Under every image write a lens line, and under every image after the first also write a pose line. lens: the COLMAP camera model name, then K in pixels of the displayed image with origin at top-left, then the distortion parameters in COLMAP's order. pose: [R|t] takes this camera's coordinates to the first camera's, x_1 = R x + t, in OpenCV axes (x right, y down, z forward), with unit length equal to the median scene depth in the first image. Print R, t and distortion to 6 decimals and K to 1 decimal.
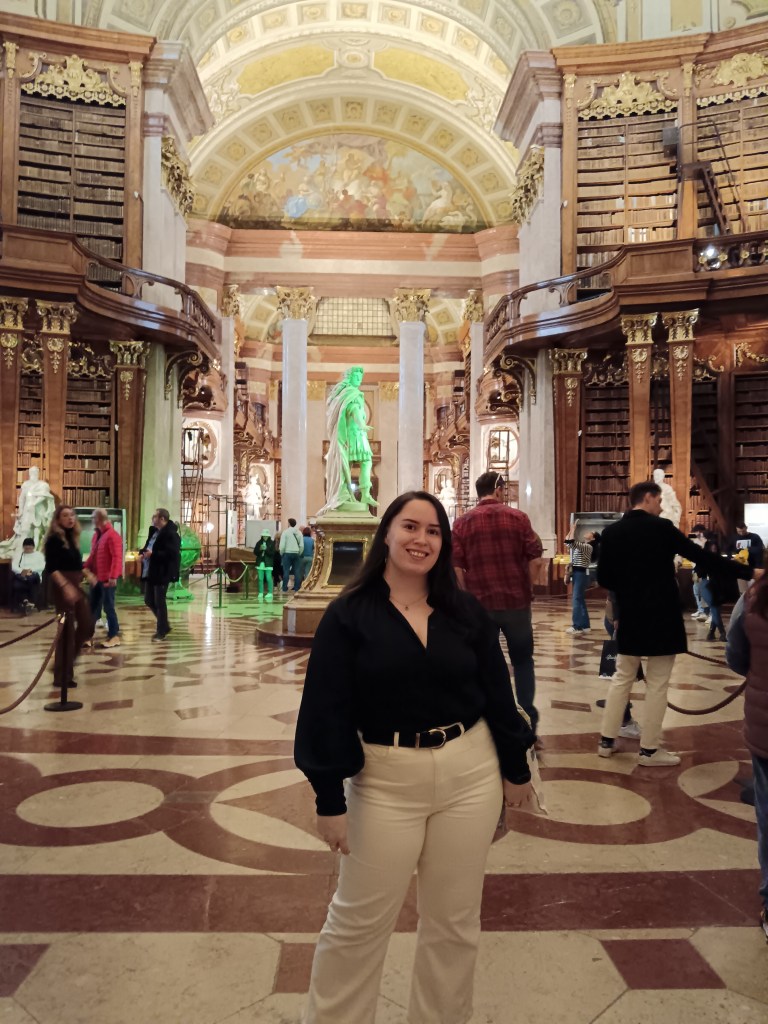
lens RADIAL K [[801.2, 0, 383.5], [0, 801.2, 512.9], [0, 0, 1]] dist [-0.000178, 0.007218]
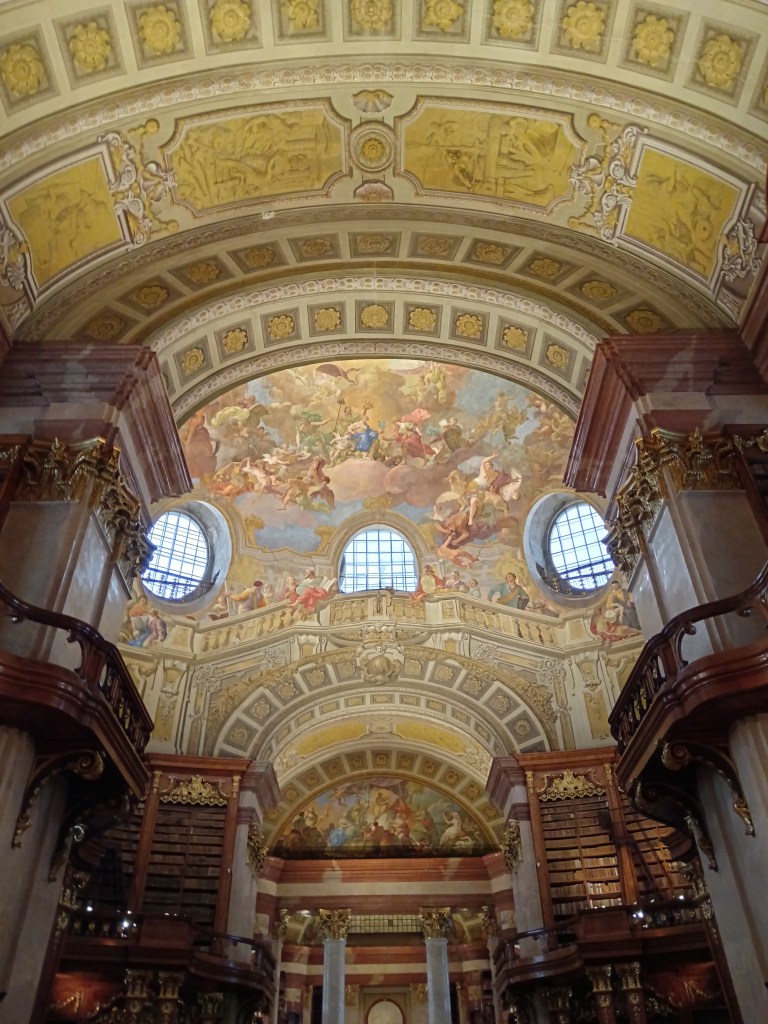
lens RADIAL K [[801.2, 0, 383.2], [0, 801.2, 512.2], [0, 0, 1]] dist [-0.000178, 0.007218]
pose [[0.998829, -0.044506, -0.018982, 0.014103], [0.023466, 0.788678, -0.614358, -0.024028], [0.042313, 0.613193, 0.788799, -0.457351]]
